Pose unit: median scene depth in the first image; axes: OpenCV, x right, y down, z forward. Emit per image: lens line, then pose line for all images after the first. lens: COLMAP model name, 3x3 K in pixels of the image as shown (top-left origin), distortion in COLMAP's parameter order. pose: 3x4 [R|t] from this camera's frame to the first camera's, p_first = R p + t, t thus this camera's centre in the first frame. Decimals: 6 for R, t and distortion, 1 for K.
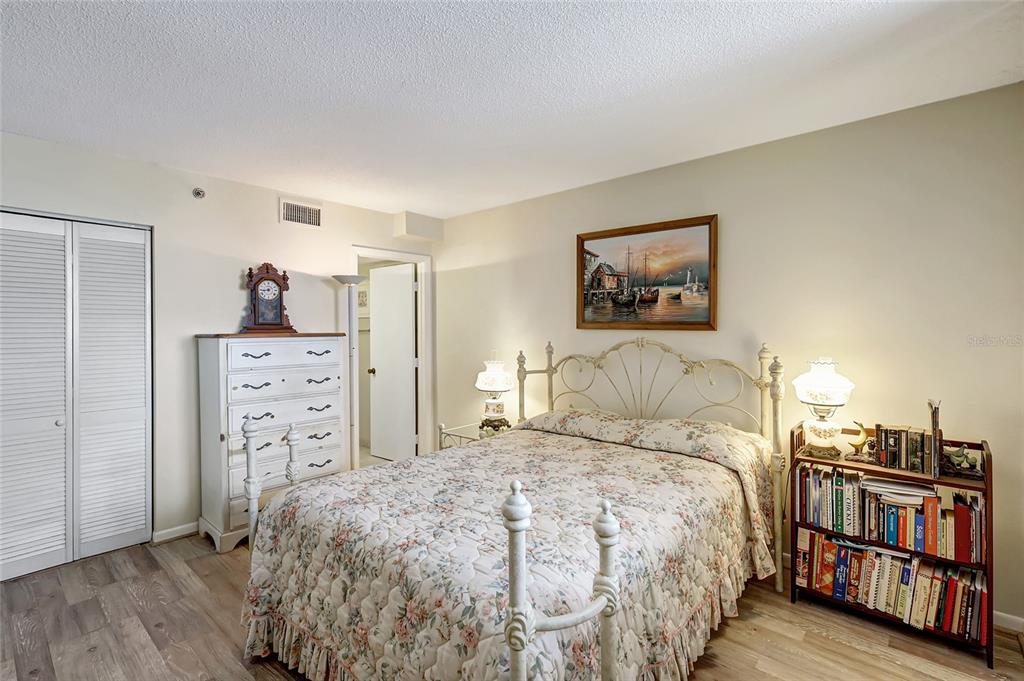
lens RADIAL K [[476.7, 0, 513.4], [0, 476.7, 336.2], [0, 0, 1]] dist [-0.001731, 0.000255]
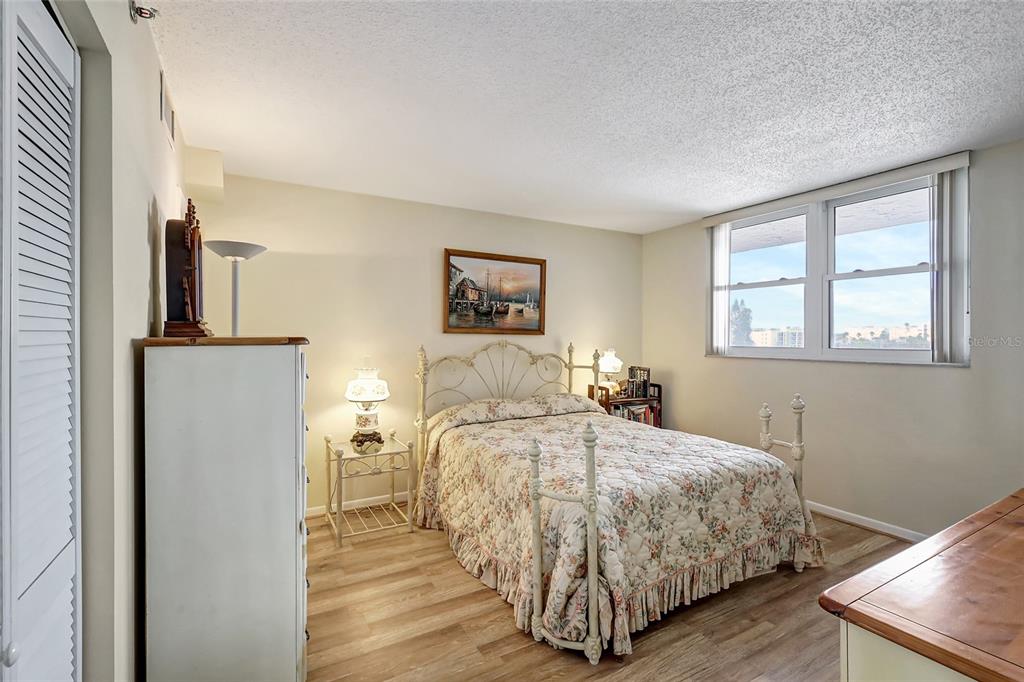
lens RADIAL K [[476.7, 0, 513.4], [0, 476.7, 336.7], [0, 0, 1]] dist [-0.001731, 0.000255]
pose [[0.320135, 0.002532, 0.947368, -0.936707], [0.010026, 0.999931, -0.006060, 0.001872], [-0.947319, 0.011439, 0.320088, 0.529956]]
